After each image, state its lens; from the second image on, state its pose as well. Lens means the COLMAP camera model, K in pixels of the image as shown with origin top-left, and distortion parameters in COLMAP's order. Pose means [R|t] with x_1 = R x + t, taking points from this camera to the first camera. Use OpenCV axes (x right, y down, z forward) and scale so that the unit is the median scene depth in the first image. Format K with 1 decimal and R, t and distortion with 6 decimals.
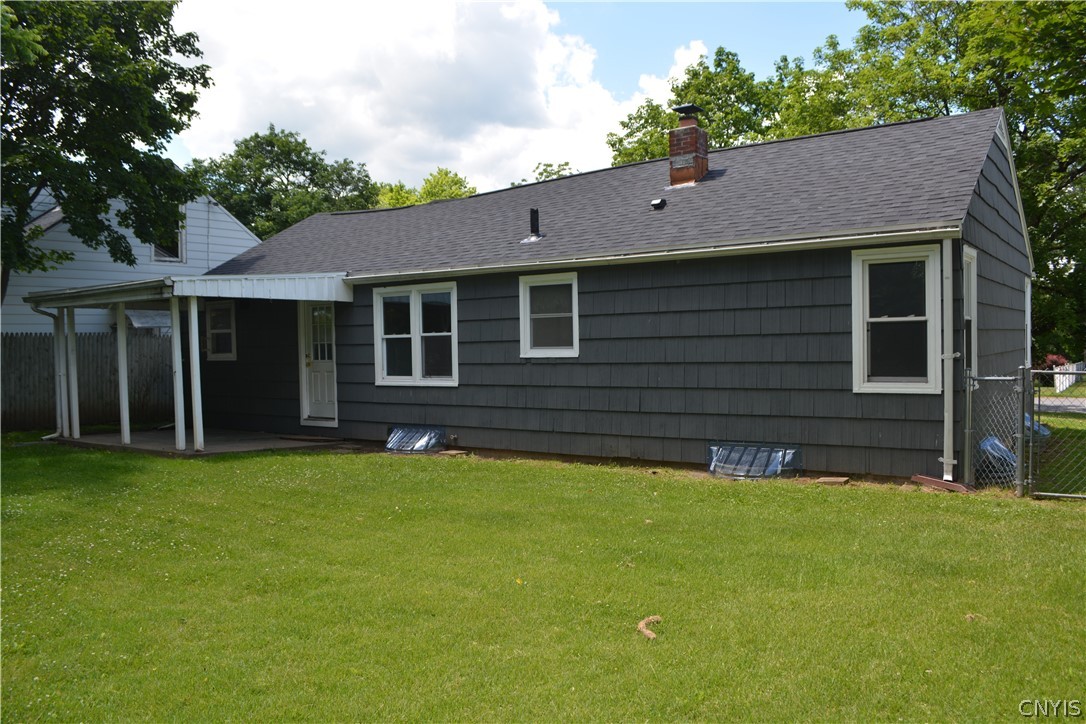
lens RADIAL K [[856.0, 0, 541.4], [0, 856.0, 364.8], [0, 0, 1]] dist [-0.084888, 0.005208]
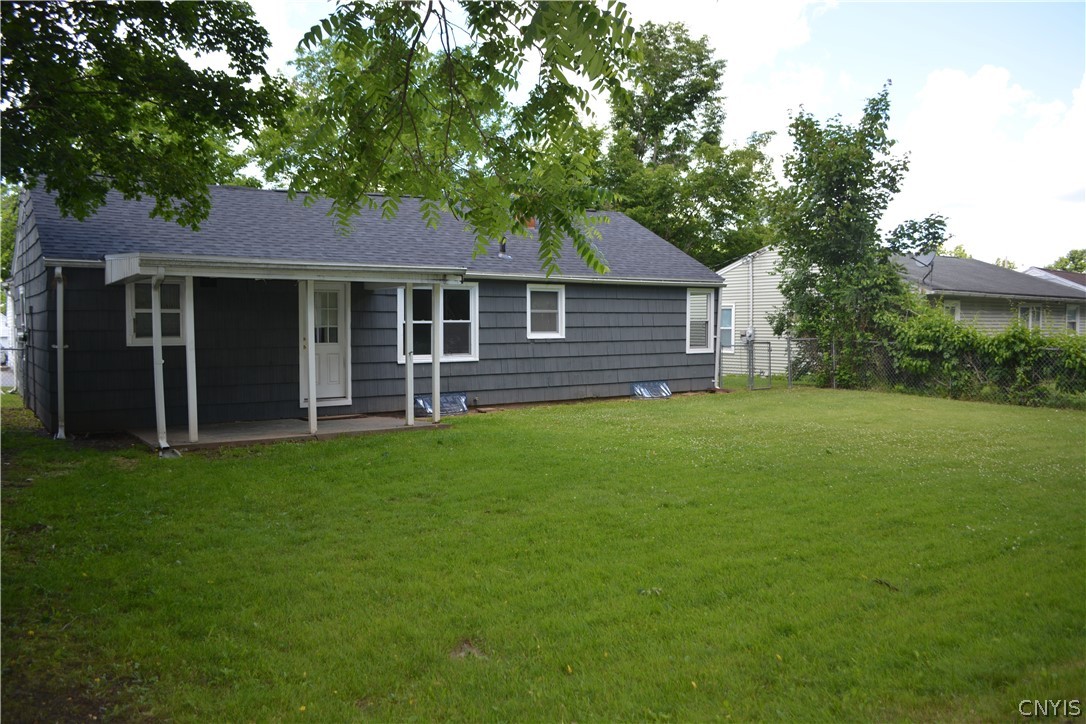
lens RADIAL K [[856.0, 0, 541.3], [0, 856.0, 367.4], [0, 0, 1]] dist [-0.084888, 0.005208]
pose [[0.329132, -0.040534, 0.943413, -1.411493], [0.010519, 0.999174, 0.039261, -0.016712], [-0.944225, -0.002999, 0.329287, 0.491068]]
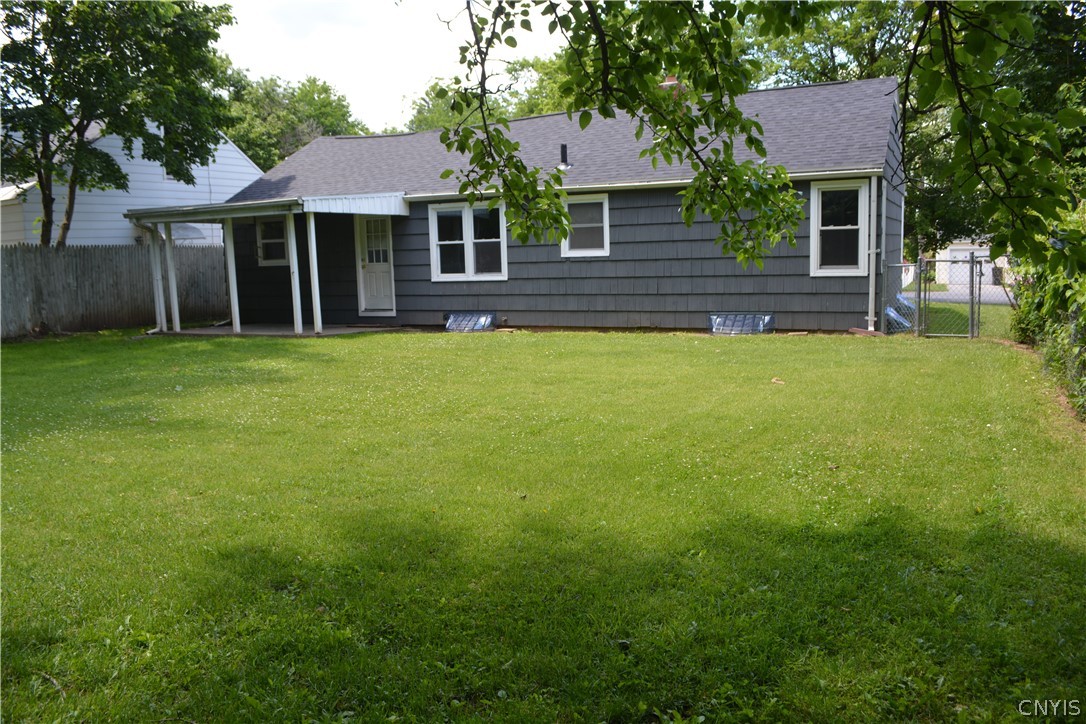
lens RADIAL K [[856.0, 0, 543.8], [0, 856.0, 365.8], [0, 0, 1]] dist [-0.084888, 0.005208]
pose [[0.985127, -0.033059, 0.168616, -0.284807], [0.015066, 0.994156, 0.106896, 0.017600], [-0.171164, -0.102766, 0.979868, -0.334036]]
